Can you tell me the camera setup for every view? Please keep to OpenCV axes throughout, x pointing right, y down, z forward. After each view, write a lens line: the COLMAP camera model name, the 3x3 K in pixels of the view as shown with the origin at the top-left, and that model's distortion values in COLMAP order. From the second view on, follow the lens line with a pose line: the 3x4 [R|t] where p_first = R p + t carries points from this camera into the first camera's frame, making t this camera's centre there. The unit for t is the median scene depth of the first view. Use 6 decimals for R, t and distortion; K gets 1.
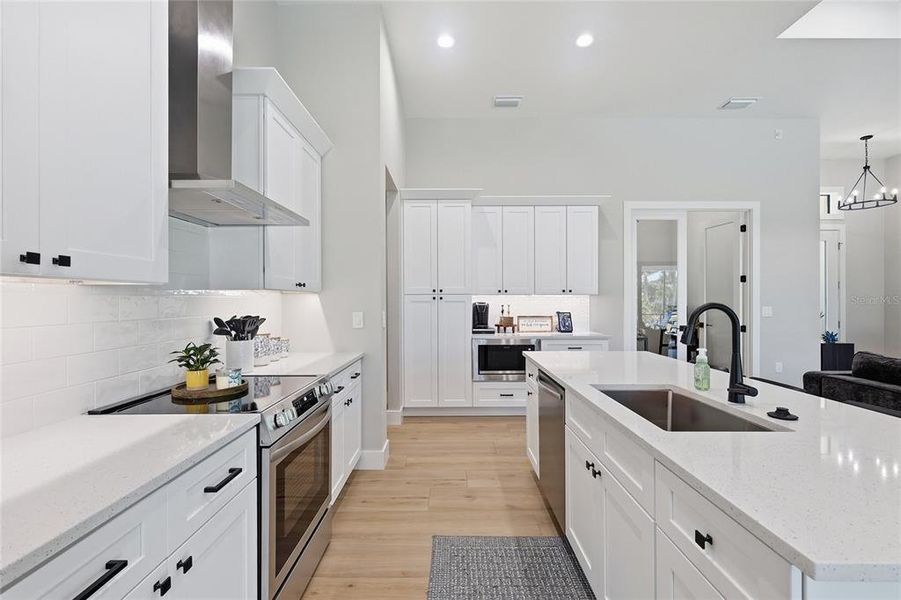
lens RADIAL K [[400.5, 0, 450.5], [0, 400.5, 300.0], [0, 0, 1]] dist [-0.000859, -0.000420]
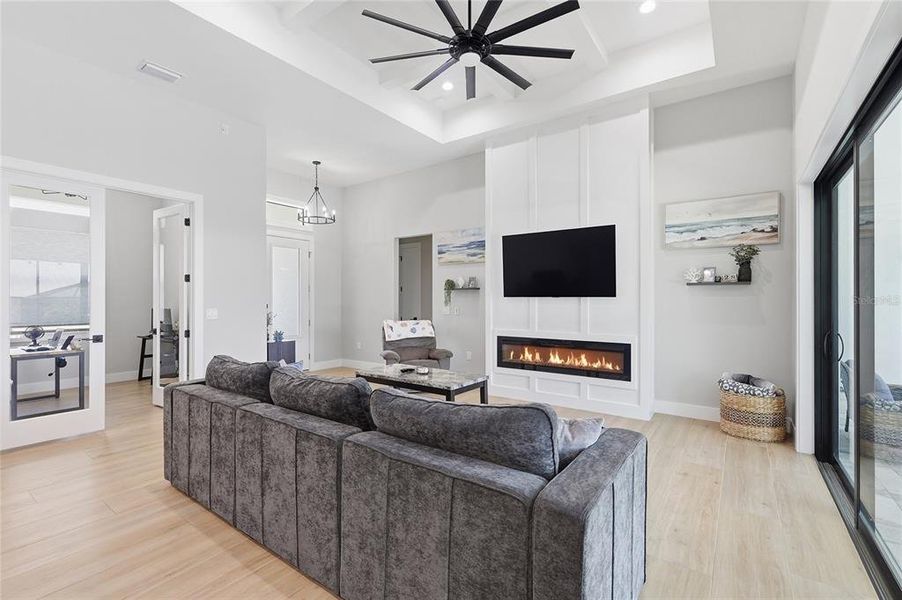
lens RADIAL K [[395.9, 0, 451.0], [0, 395.9, 300.0], [0, 0, 1]] dist [0.000043, 0.000073]
pose [[0.583481, -0.000323, 0.812127, 0.379347], [0.000362, 1.000000, 0.000138, -0.004234], [-0.812127, 0.000213, 0.583481, 0.002307]]
